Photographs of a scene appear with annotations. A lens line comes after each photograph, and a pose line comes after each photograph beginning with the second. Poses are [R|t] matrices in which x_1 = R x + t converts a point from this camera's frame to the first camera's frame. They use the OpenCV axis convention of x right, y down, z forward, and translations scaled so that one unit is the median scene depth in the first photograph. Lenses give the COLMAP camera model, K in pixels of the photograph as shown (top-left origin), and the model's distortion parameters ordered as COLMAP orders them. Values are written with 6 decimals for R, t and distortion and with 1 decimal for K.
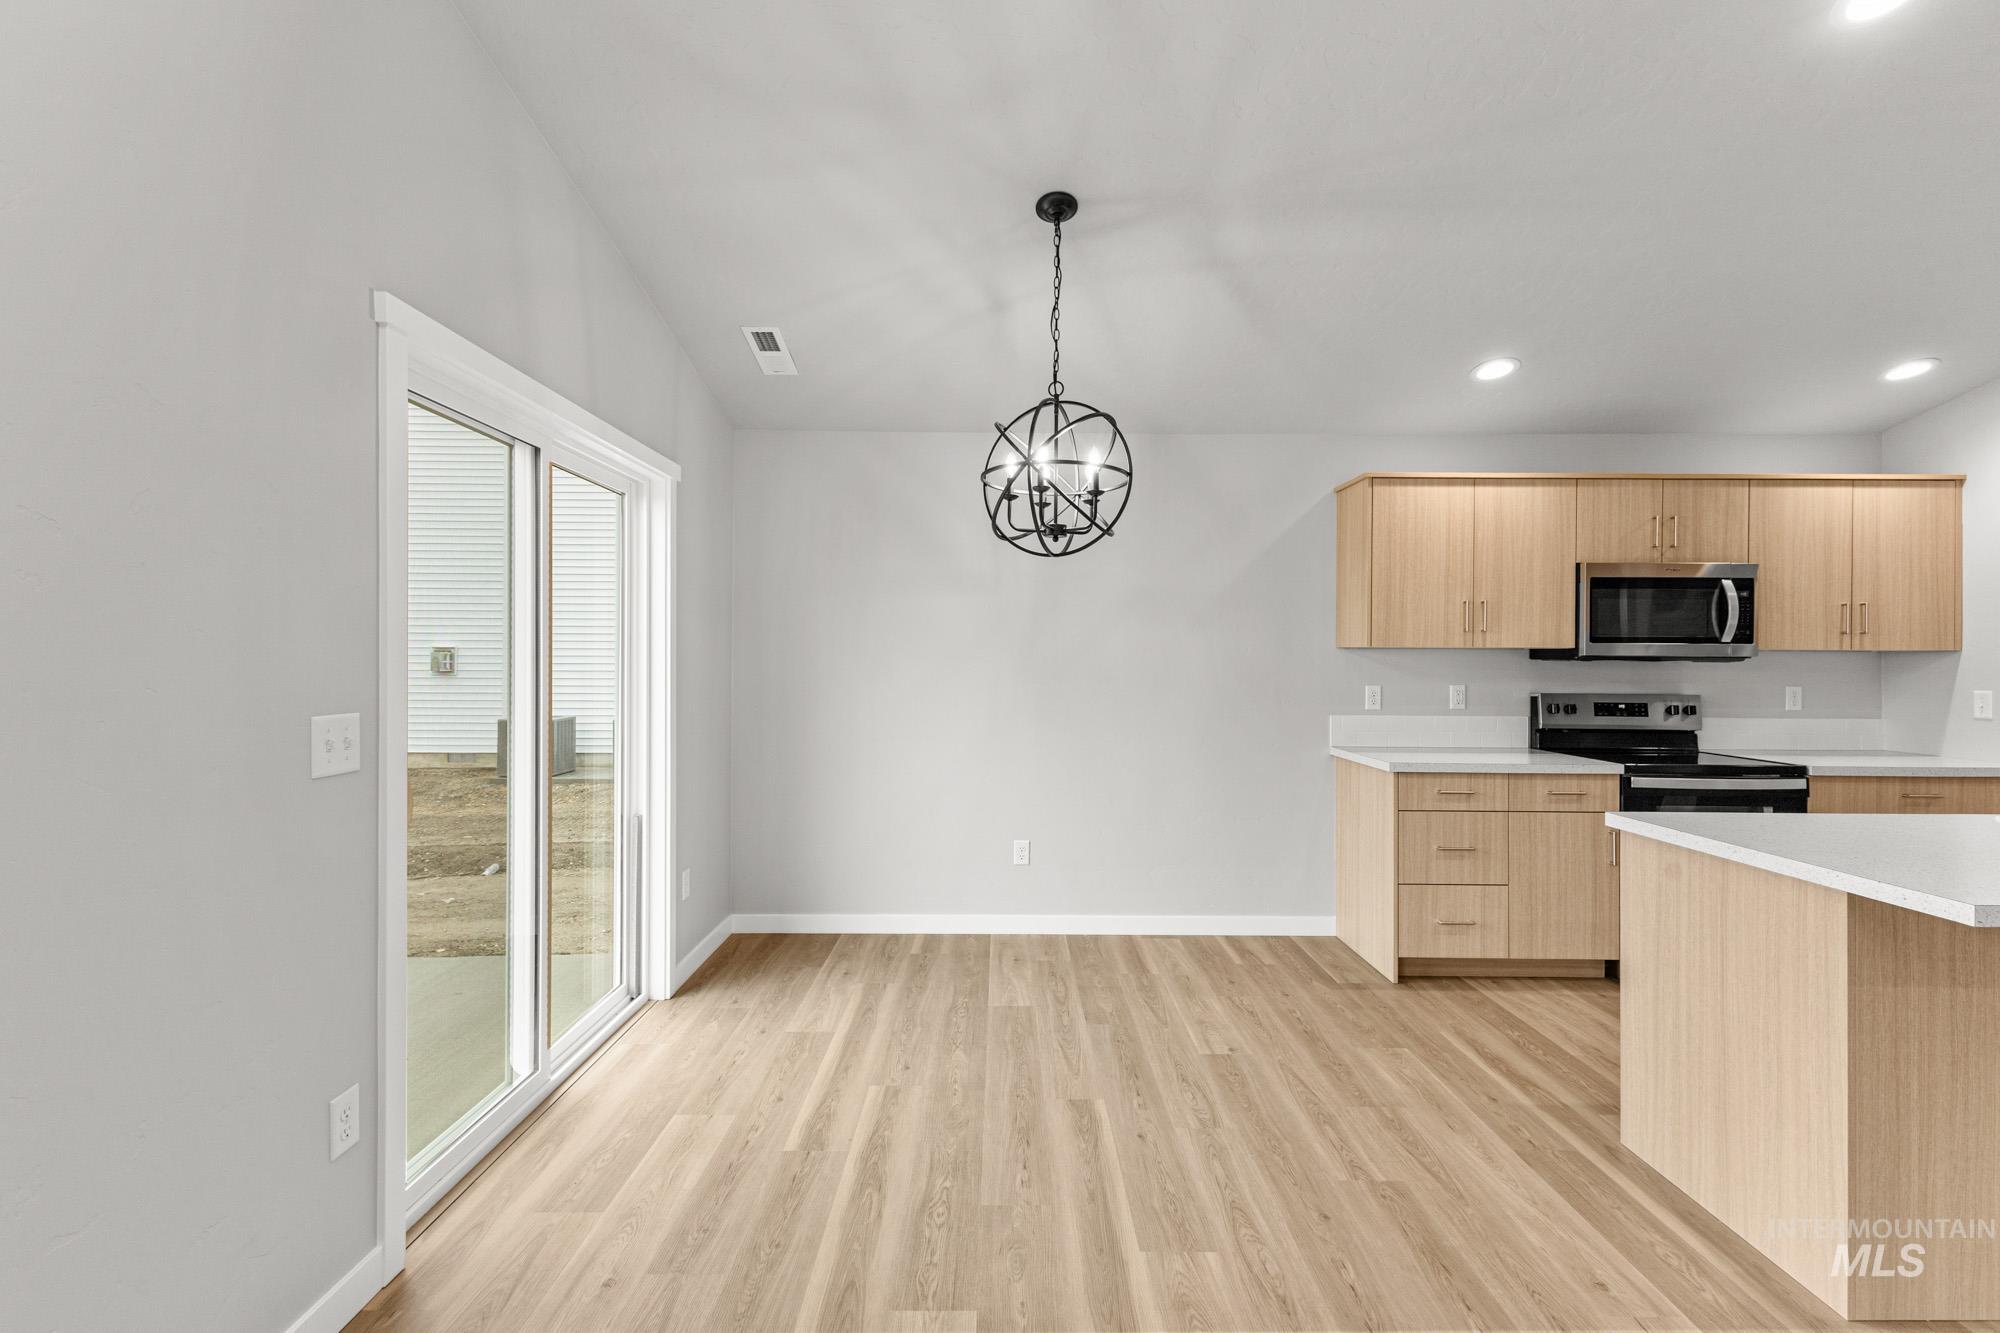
lens RADIAL K [[855.7, 0, 992.2], [0, 855.7, 656.5], [0, 0, 1]] dist [0.001614, -0.001562]
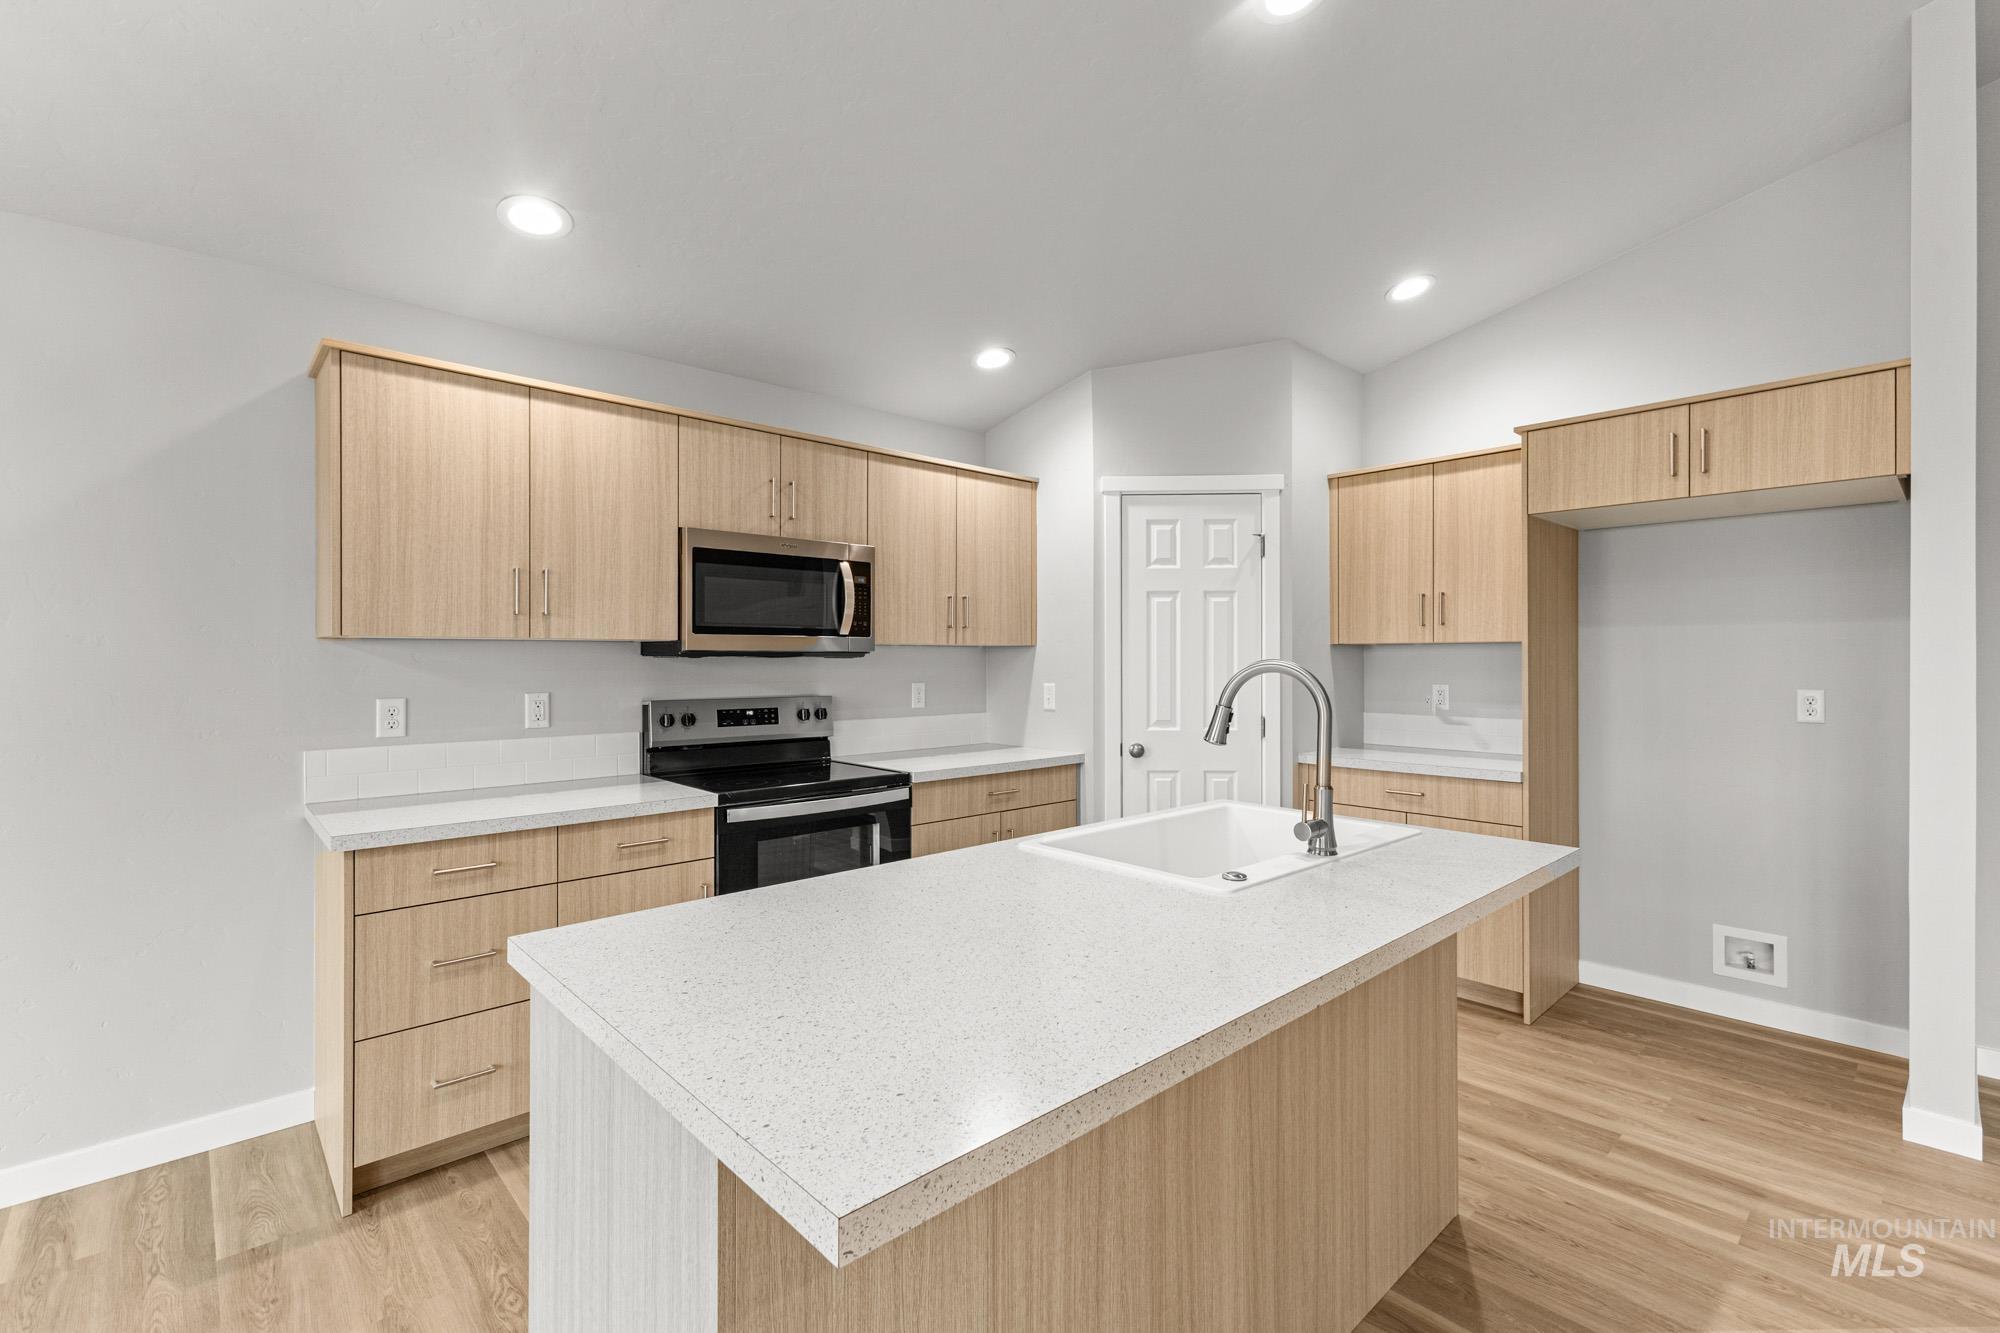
lens RADIAL K [[855.7, 0, 1005.7], [0, 855.7, 661.5], [0, 0, 1]] dist [0.001614, -0.001562]
pose [[0.725798, -0.009197, 0.687846, 0.377504], [0.002462, 0.999939, 0.010772, 0.001198], [-0.687903, -0.006125, 0.725776, 0.258829]]
